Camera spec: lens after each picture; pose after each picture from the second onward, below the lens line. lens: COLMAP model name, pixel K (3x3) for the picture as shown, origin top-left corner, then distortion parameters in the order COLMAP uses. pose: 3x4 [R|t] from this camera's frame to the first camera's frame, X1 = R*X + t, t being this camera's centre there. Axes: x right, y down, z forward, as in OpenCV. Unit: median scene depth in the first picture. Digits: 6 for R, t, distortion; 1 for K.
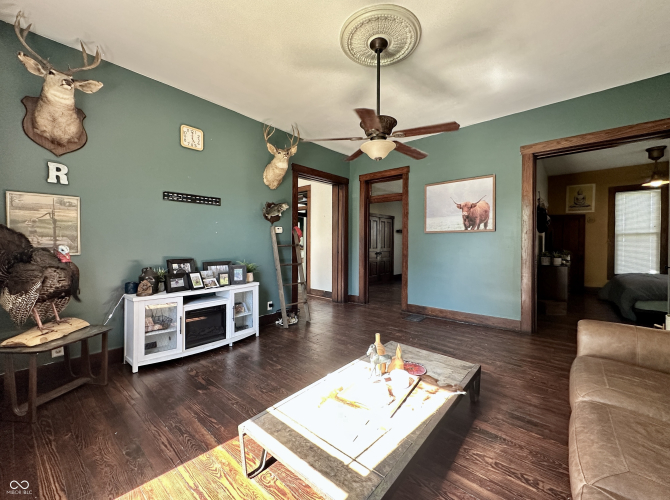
lens RADIAL K [[269.6, 0, 346.5], [0, 269.6, 244.5], [0, 0, 1]] dist [-0.002158, -0.000053]
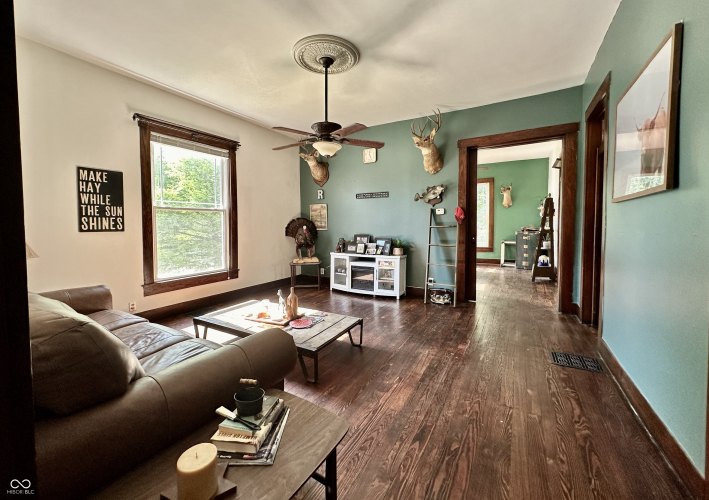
lens RADIAL K [[285.7, 0, 355.8], [0, 285.7, 233.3], [0, 0, 1]] dist [-0.000212, -0.000479]
pose [[0.172788, 0.032550, -0.984421, 1.152548], [0.003367, 0.999428, 0.033637, -0.011660], [0.984953, -0.009127, 0.172580, 0.724228]]
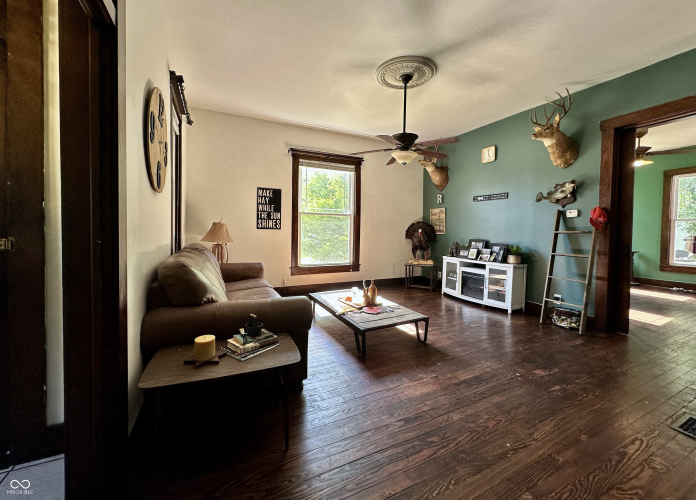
lens RADIAL K [[283.8, 0, 351.9], [0, 283.8, 235.2], [0, 0, 1]] dist [-0.002453, 0.000250]
pose [[-0.404226, 0.014322, -0.914547, 1.229344], [-0.016317, 0.999605, 0.022866, 0.006477], [0.914513, 0.024166, -0.403833, 1.081762]]
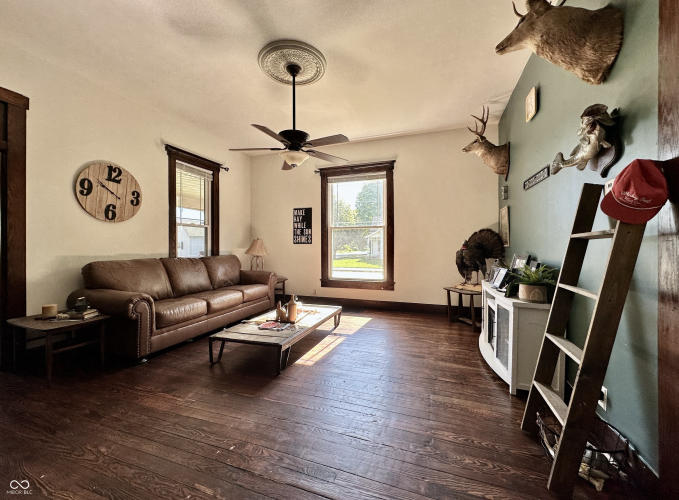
lens RADIAL K [[273.2, 0, 338.6], [0, 273.2, 244.5], [0, 0, 1]] dist [-0.002158, -0.000053]
pose [[-0.939021, 0.001362, -0.343858, 0.277565], [0.001756, 0.999998, -0.000833, 0.023026], [0.343856, -0.001386, -0.939021, 1.772654]]
